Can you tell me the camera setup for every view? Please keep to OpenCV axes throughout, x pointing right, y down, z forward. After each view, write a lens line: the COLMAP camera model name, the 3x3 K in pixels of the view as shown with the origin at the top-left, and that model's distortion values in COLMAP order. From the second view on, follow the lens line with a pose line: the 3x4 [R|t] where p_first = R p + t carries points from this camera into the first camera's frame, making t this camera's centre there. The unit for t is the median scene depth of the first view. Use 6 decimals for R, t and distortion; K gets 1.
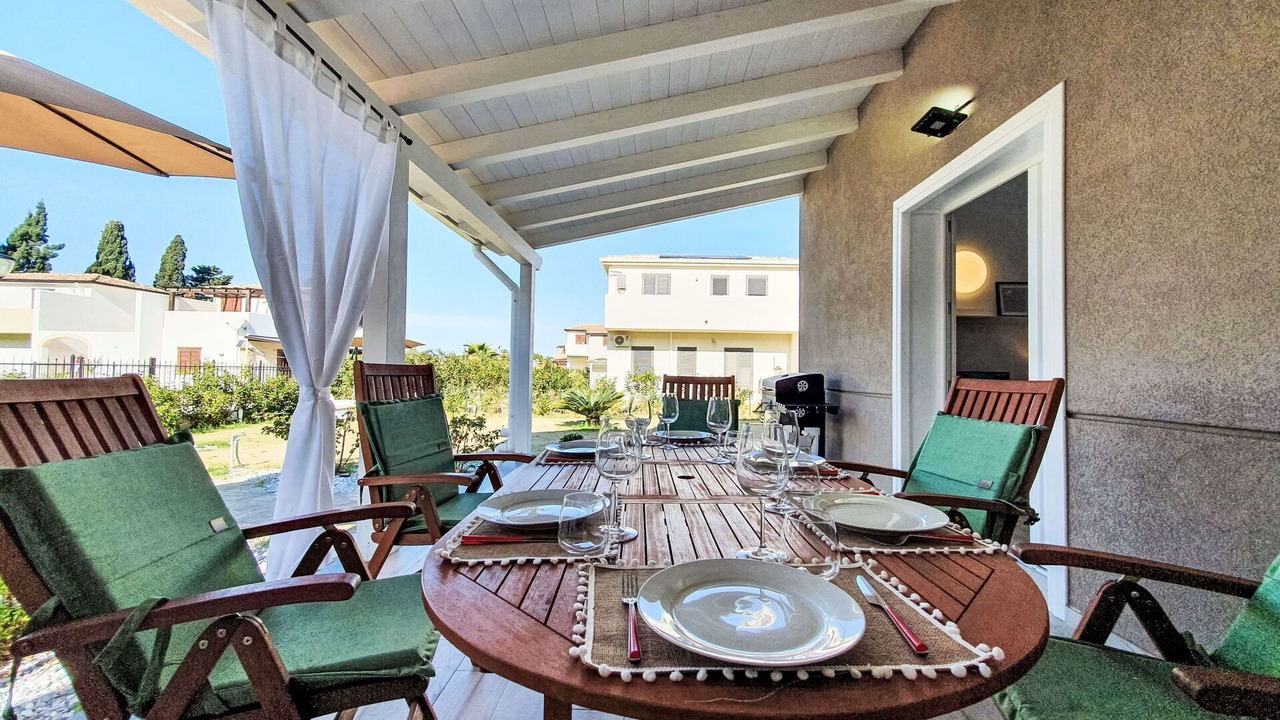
lens RADIAL K [[504.4, 0, 651.5], [0, 504.4, 357.6], [0, 0, 1]] dist [0.010484, -0.000283]
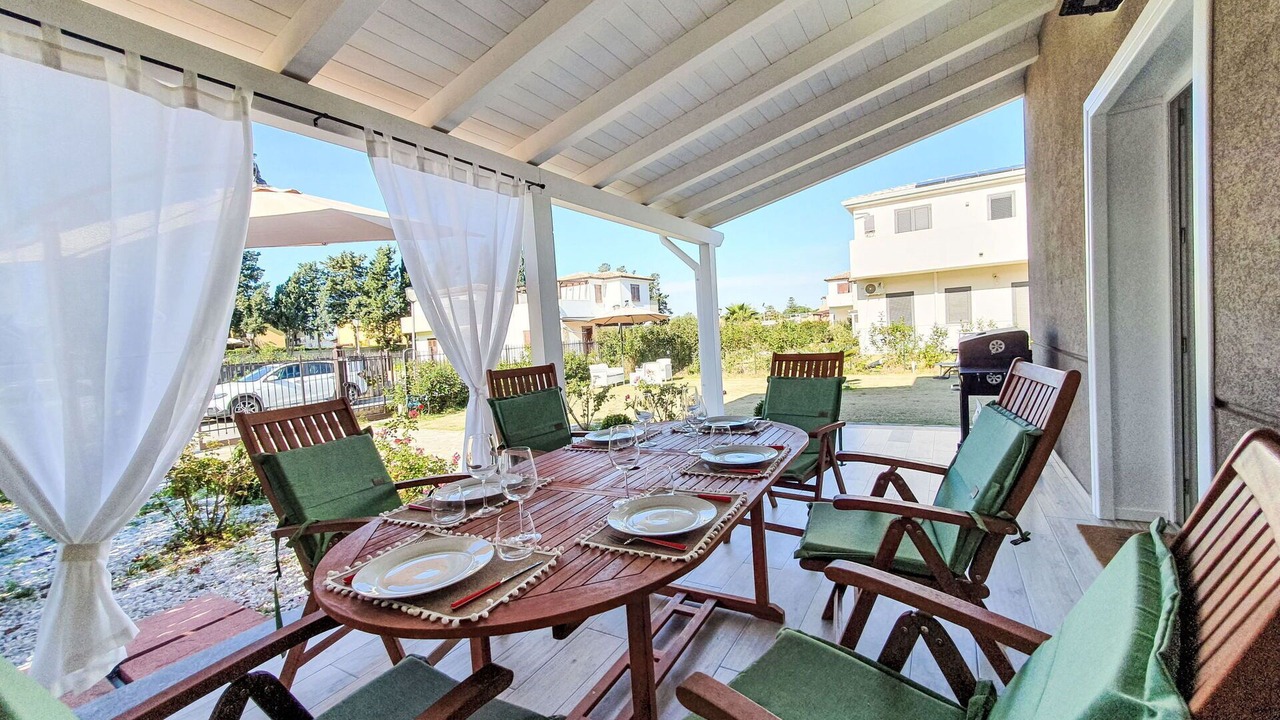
lens RADIAL K [[504.4, 0, 651.5], [0, 504.4, 357.6], [0, 0, 1]] dist [0.010484, -0.000283]
pose [[0.863873, -0.047340, -0.501480, 0.240918], [0.092372, 0.993579, 0.065329, -0.034882], [0.495167, -0.102759, 0.862699, -0.003424]]
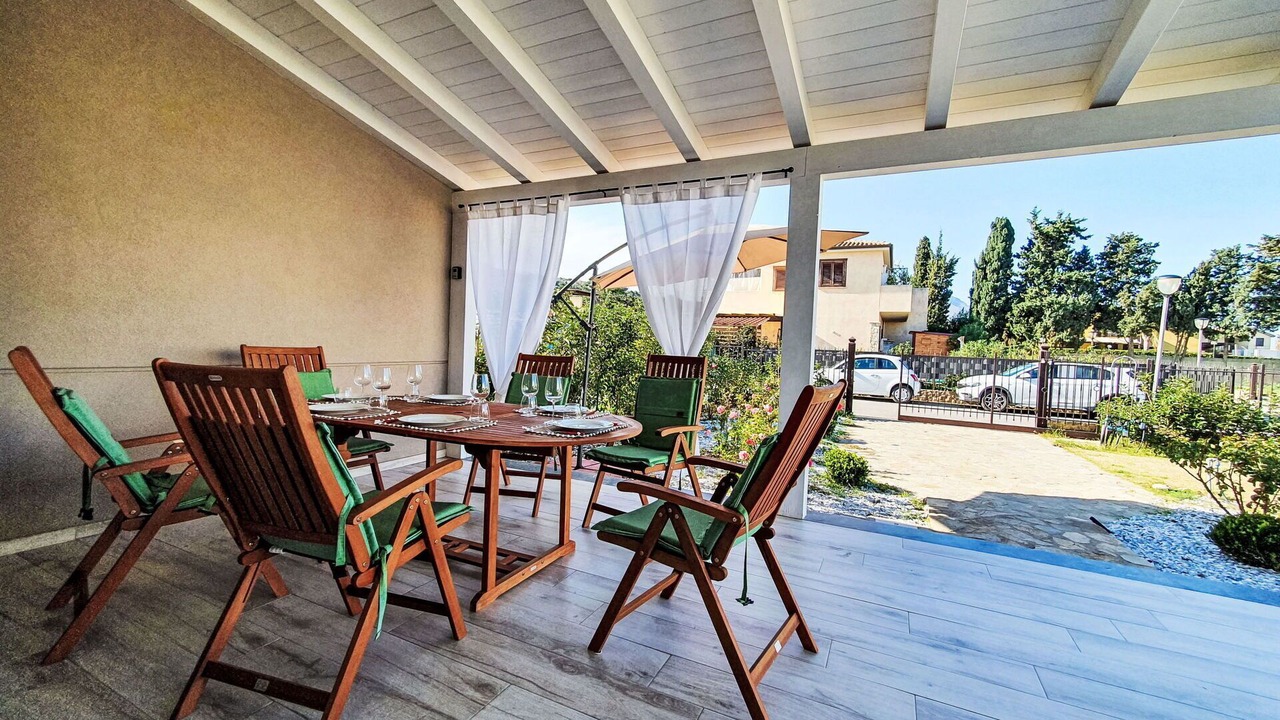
lens RADIAL K [[504.4, 0, 651.5], [0, 504.4, 357.6], [0, 0, 1]] dist [0.010484, -0.000283]
pose [[-0.419226, -0.006663, -0.907857, 0.455548], [-0.018557, 0.999827, 0.001231, 0.007625], [0.907692, 0.017363, -0.419277, 0.769355]]
